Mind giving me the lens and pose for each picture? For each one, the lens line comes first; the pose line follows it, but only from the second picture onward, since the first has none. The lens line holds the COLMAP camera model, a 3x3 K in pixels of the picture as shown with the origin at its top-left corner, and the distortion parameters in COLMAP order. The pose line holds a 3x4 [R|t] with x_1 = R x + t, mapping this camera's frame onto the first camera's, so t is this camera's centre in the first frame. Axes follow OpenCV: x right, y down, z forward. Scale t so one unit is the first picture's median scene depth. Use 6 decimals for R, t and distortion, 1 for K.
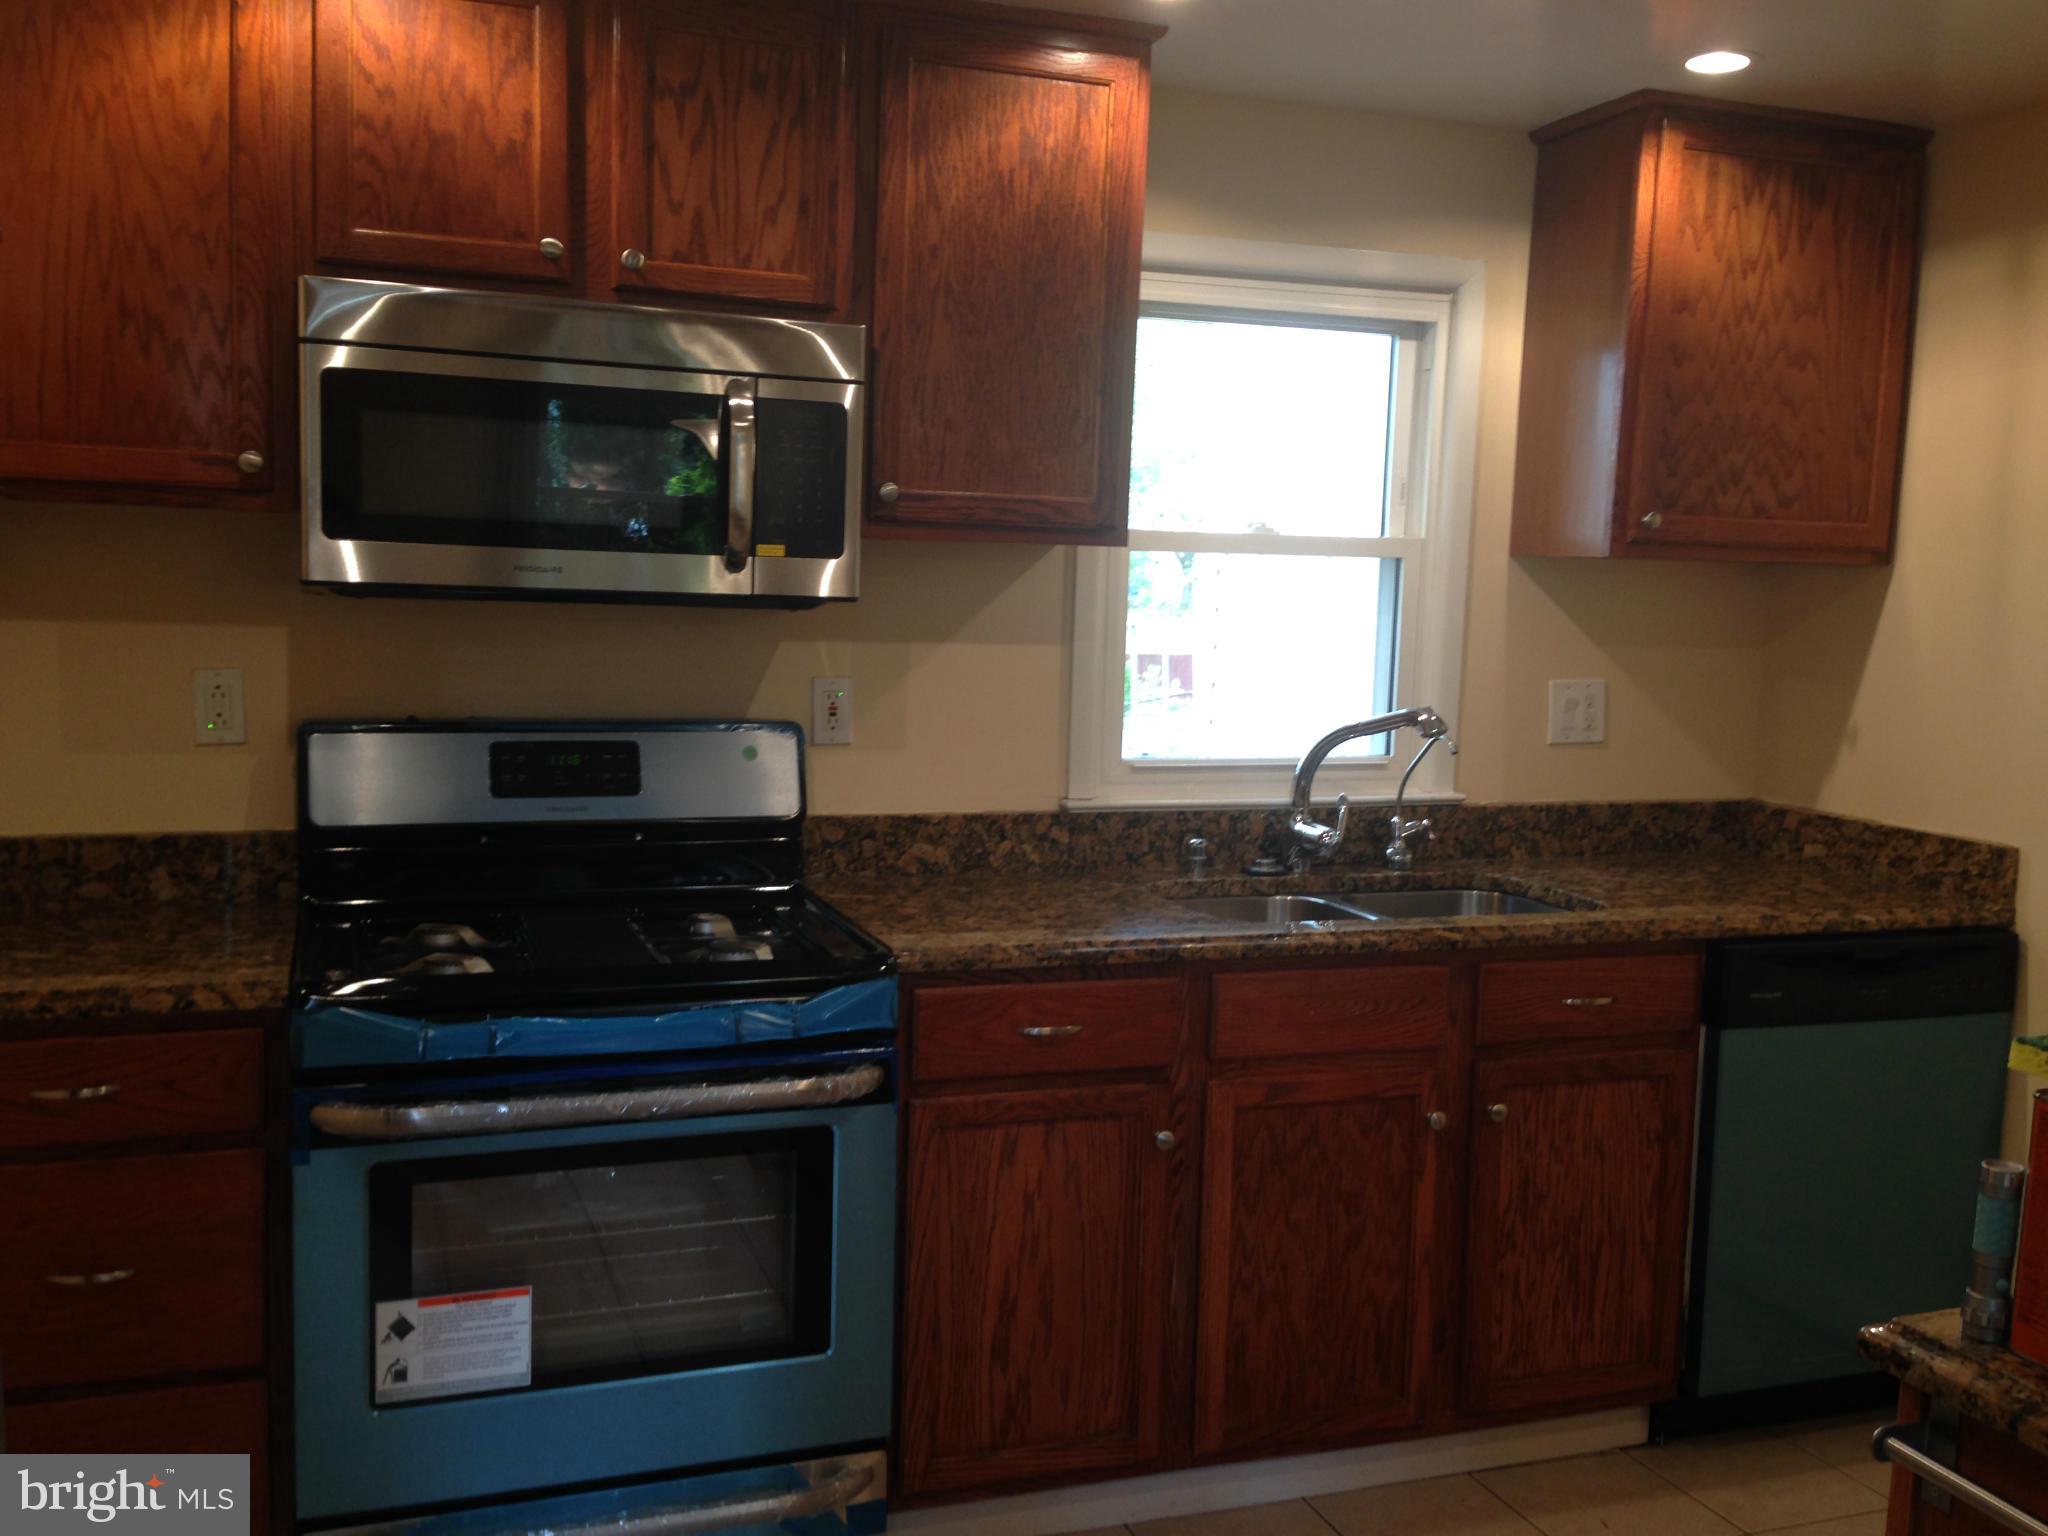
lens RADIAL K [[1898.9, 0, 1024.0], [0, 1898.9, 768.0], [0, 0, 1]] dist [0.093712, -0.166304]
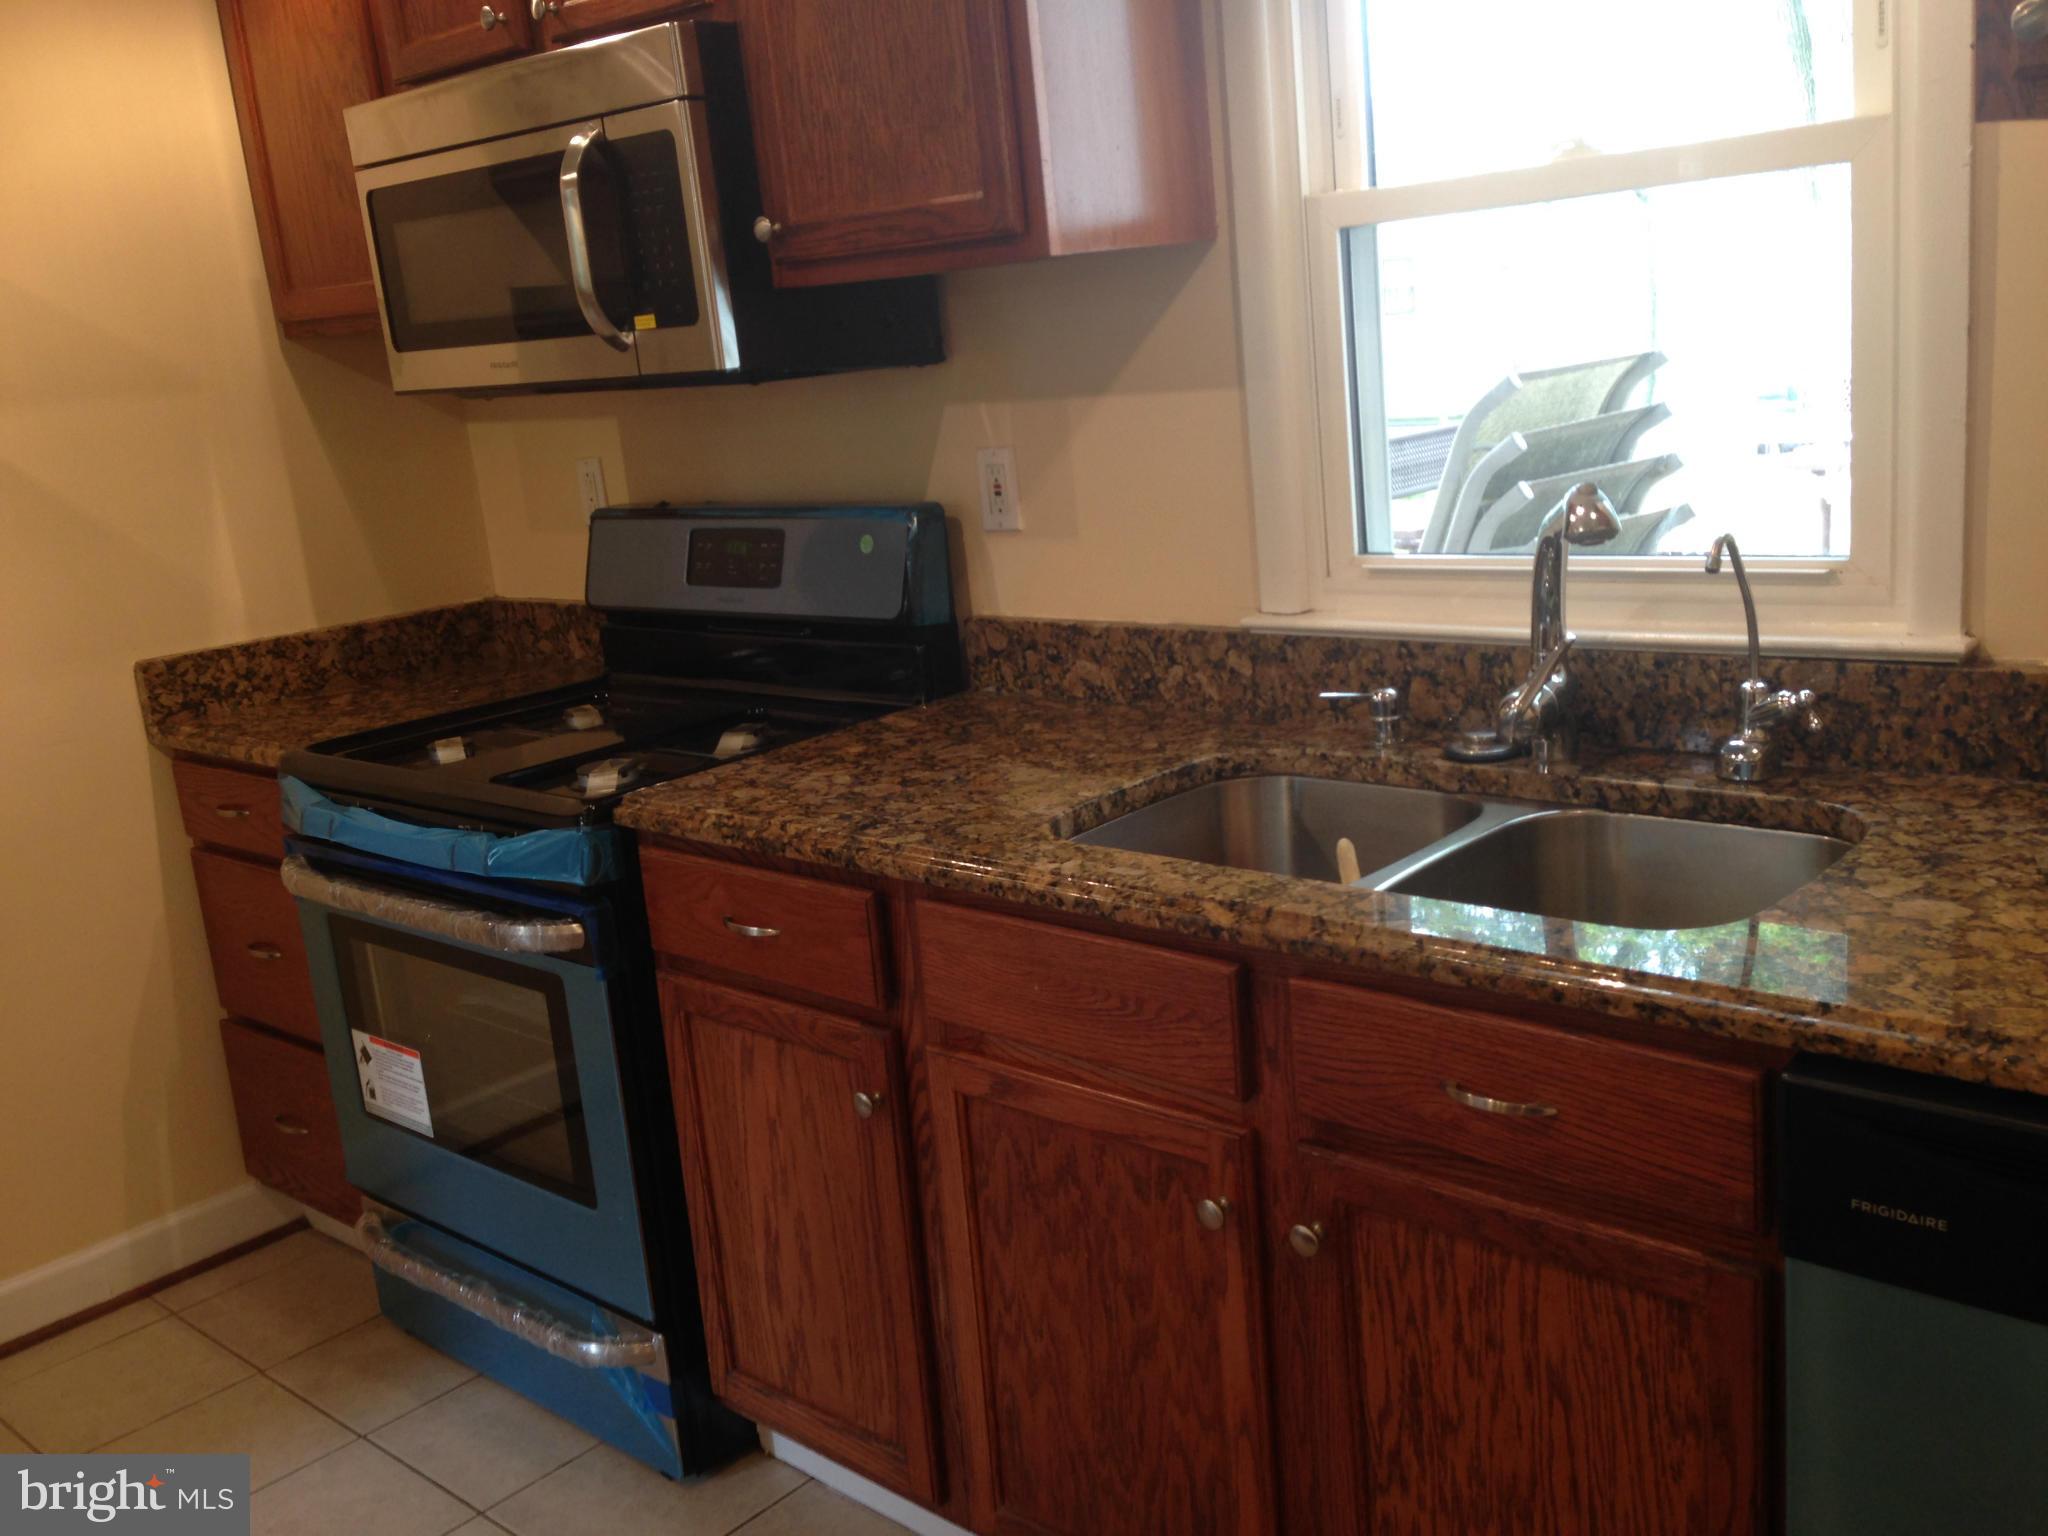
lens RADIAL K [[1863.7, 0, 1053.5], [0, 1863.7, 768.5], [0, 0, 1]] dist [0.052406, 0.006295]
pose [[0.463239, 0.138613, -0.875327, 0.703628], [0.018447, 0.985971, 0.165896, -0.049894], [0.886042, -0.092997, 0.454183, 0.730875]]
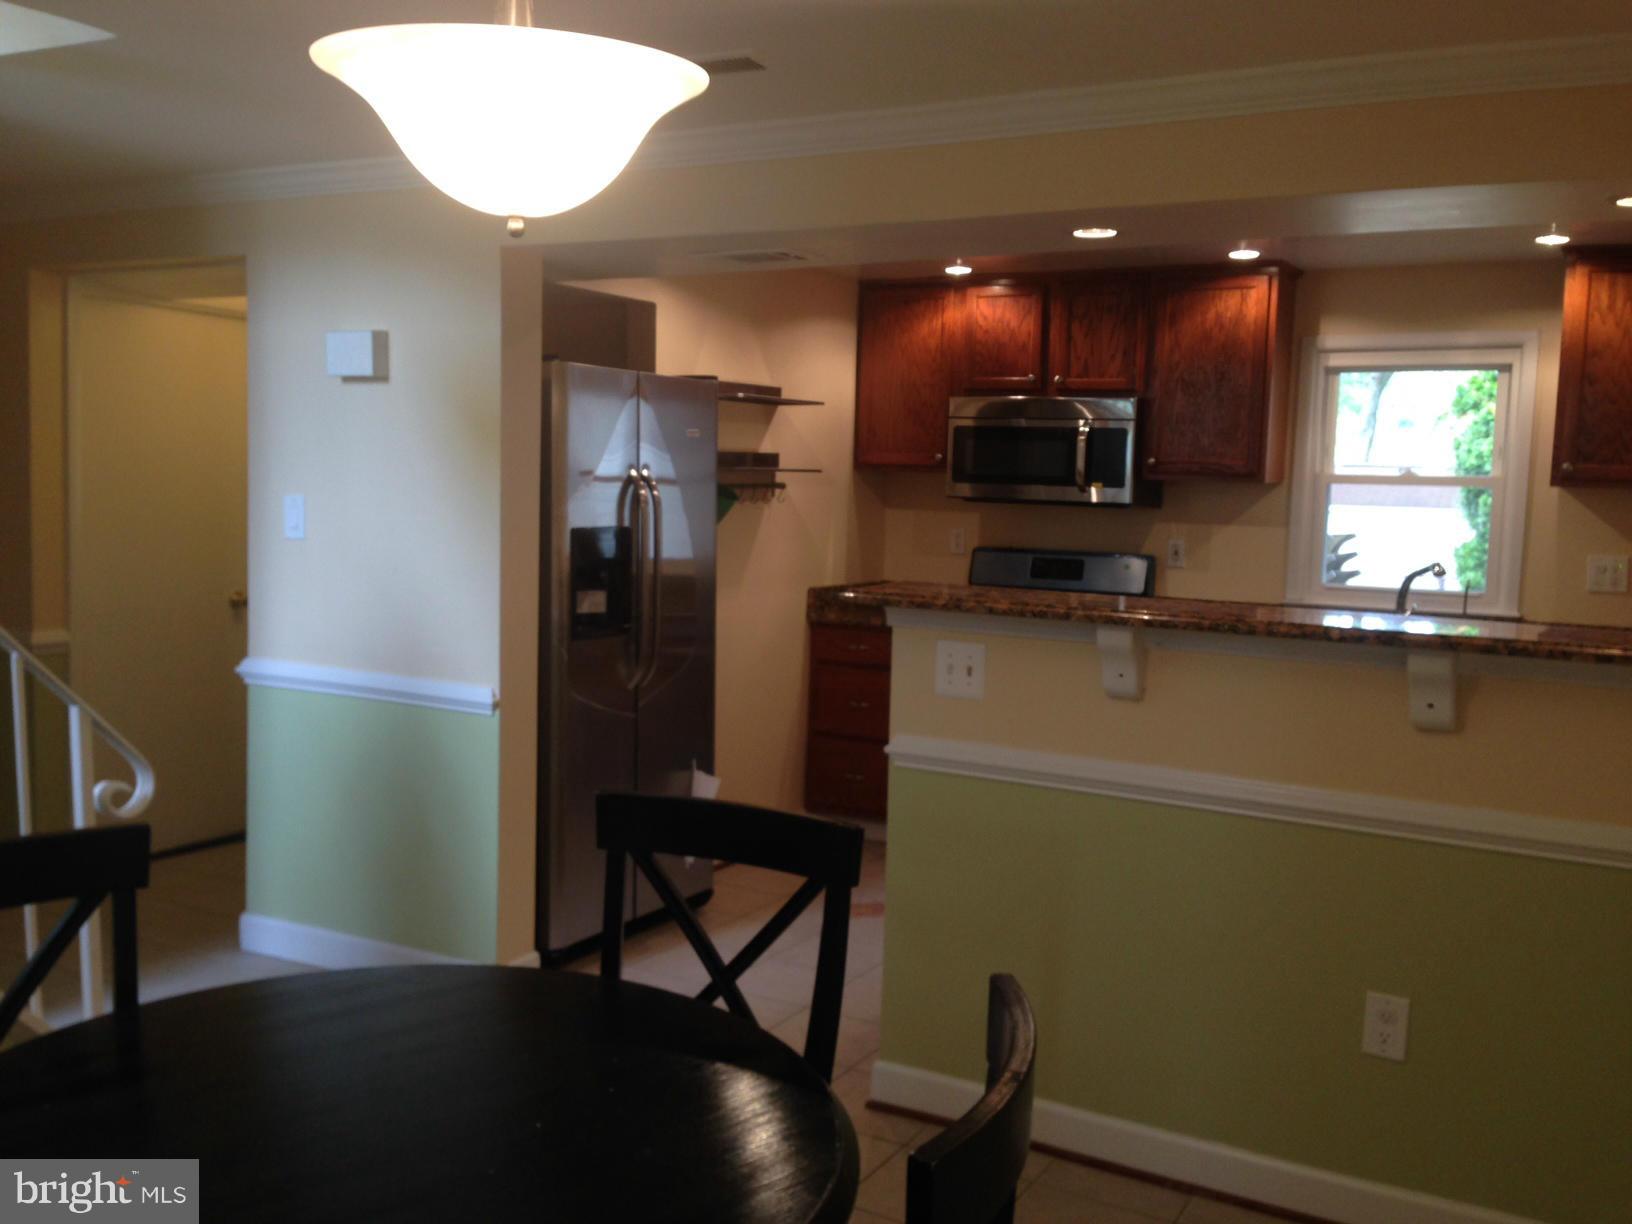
lens RADIAL K [[1513.2, 0, 816.0], [0, 1513.2, 612.0], [0, 0, 1]] dist [0.093712, -0.166304]
pose [[0.639664, 0.062454, -0.766113, 1.194099], [-0.086059, 0.996246, 0.009360, 0.071742], [0.763822, 0.059944, 0.642638, -0.612317]]
